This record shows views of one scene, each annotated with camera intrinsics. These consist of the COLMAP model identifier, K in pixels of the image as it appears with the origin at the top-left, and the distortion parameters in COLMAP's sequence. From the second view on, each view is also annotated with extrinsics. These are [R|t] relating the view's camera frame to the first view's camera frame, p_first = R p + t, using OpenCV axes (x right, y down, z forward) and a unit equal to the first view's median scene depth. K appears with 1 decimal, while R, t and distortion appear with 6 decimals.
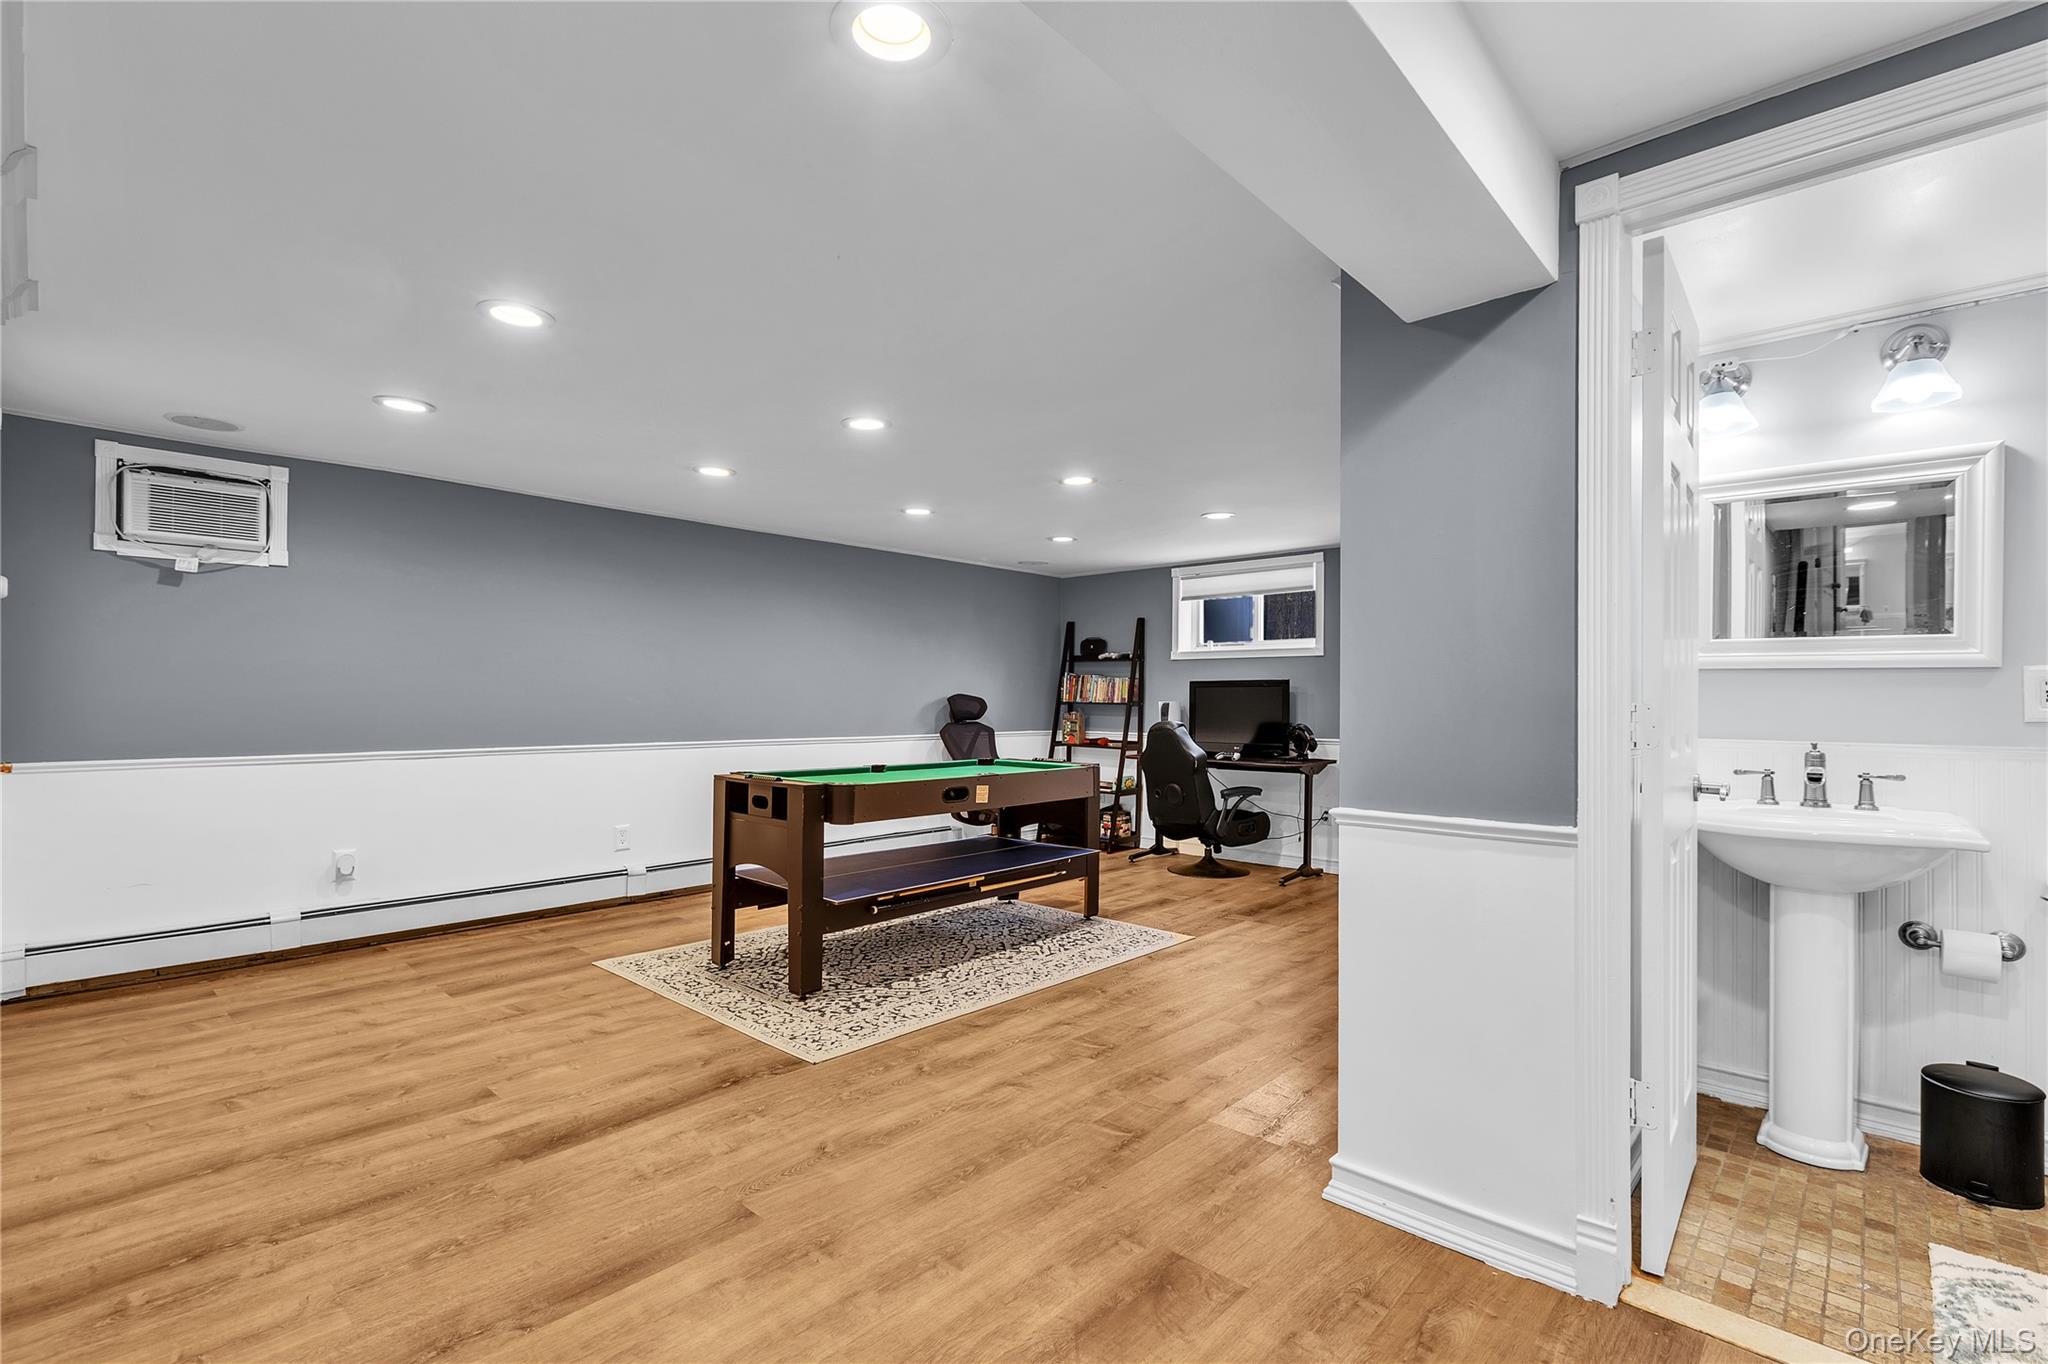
lens RADIAL K [[924.4, 0, 1028.8], [0, 924.4, 694.7], [0, 0, 1]] dist [-0.001371, 0.001138]
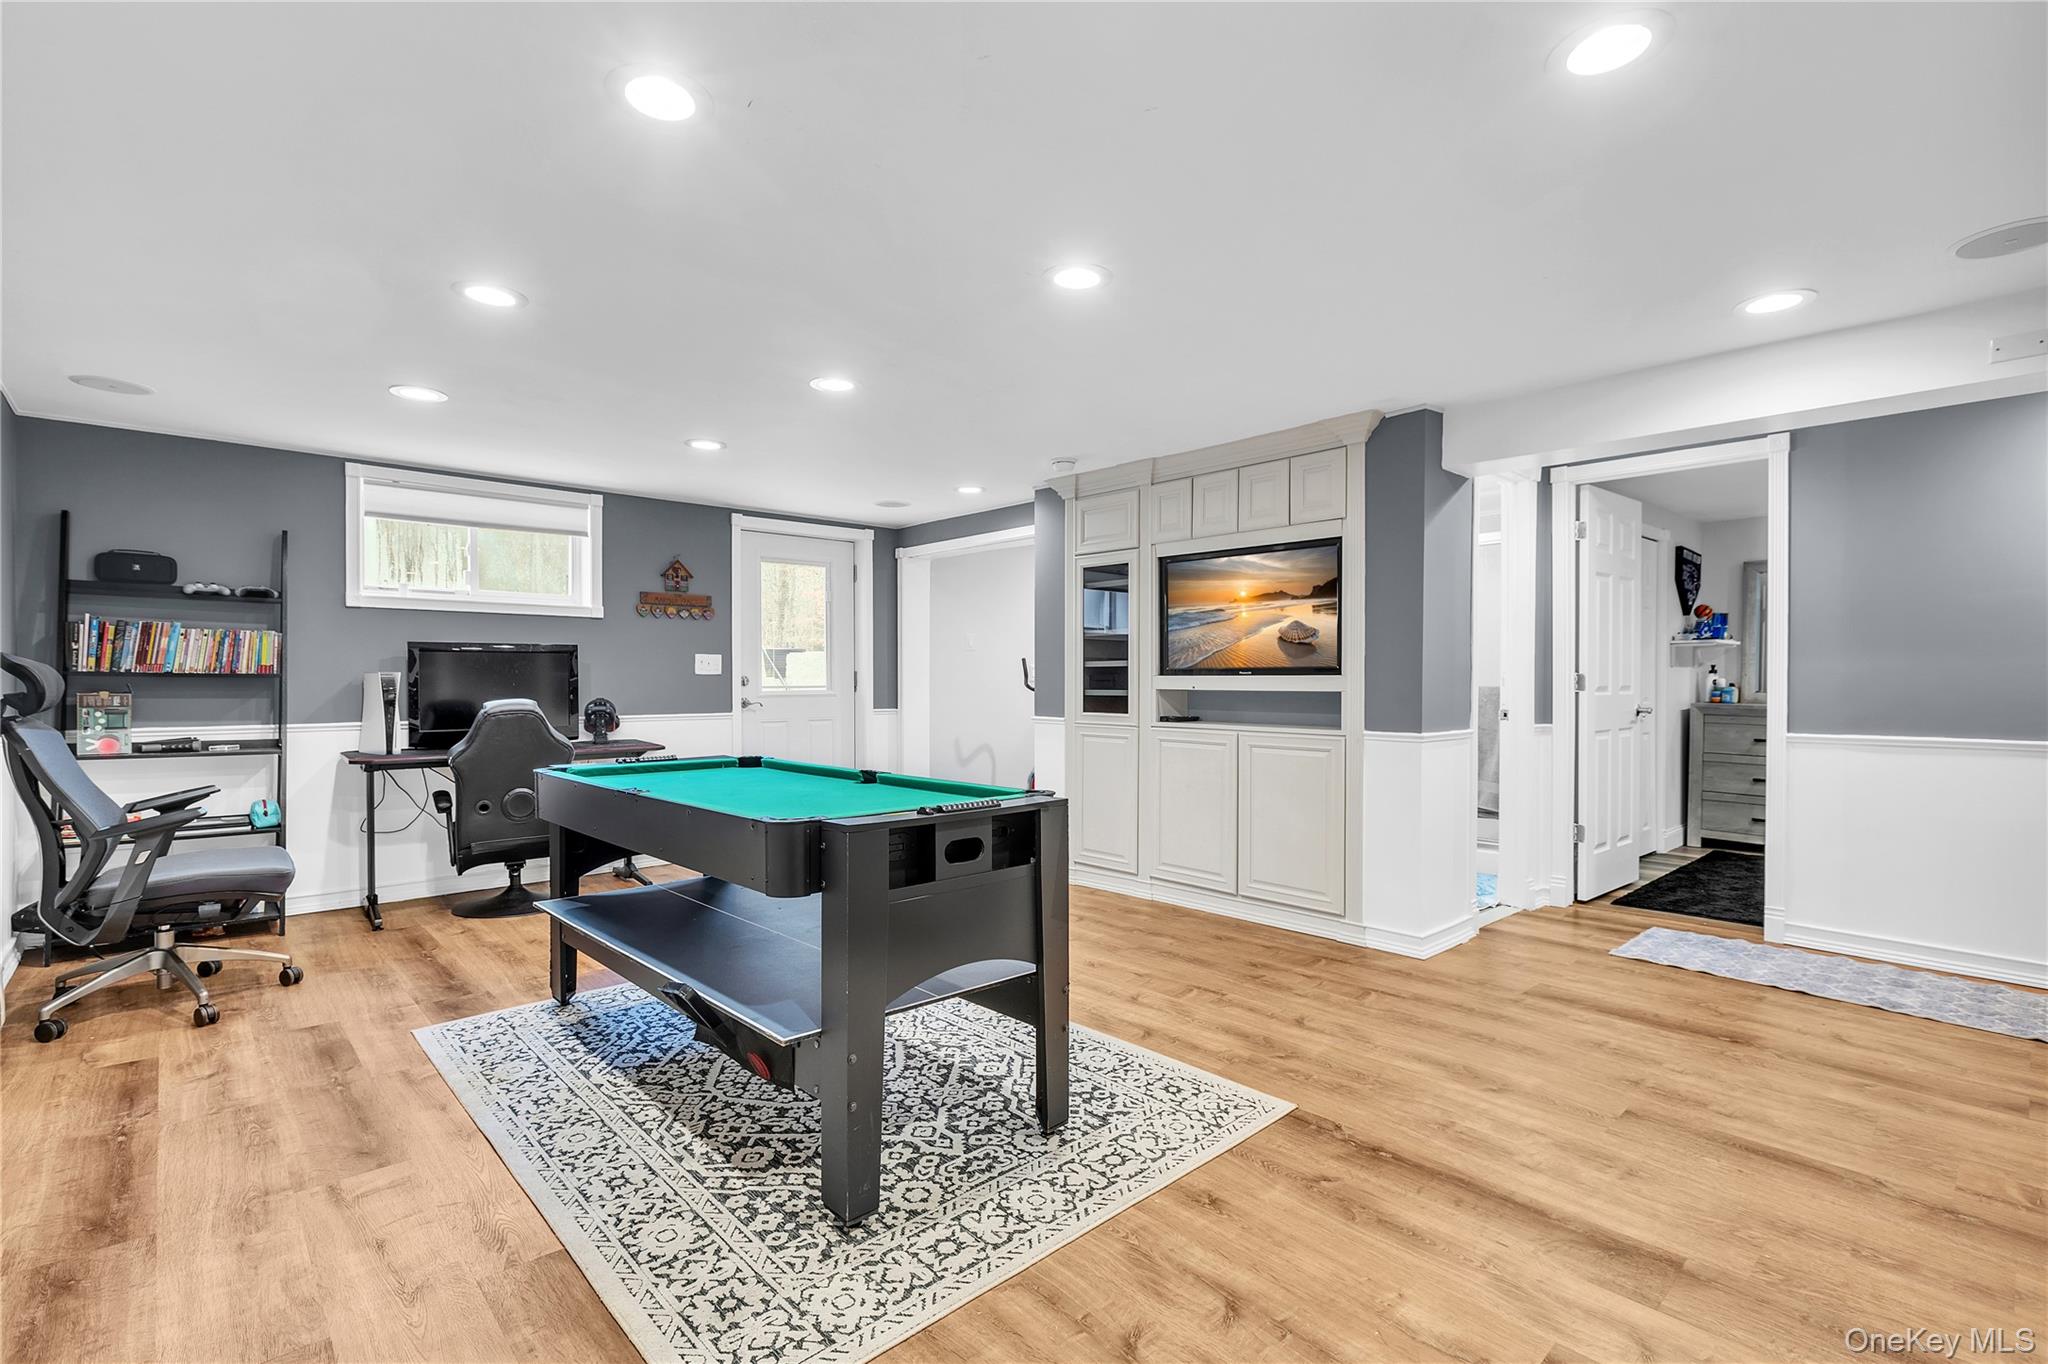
lens RADIAL K [[924.4, 0, 1028.3], [0, 924.4, 682.6], [0, 0, 1]] dist [-0.001371, 0.001138]
pose [[0.089566, -0.009148, 0.995939, -0.937362], [-0.007851, 0.999920, 0.009891, 0.010611], [-0.995950, -0.008705, 0.089487, 1.018676]]
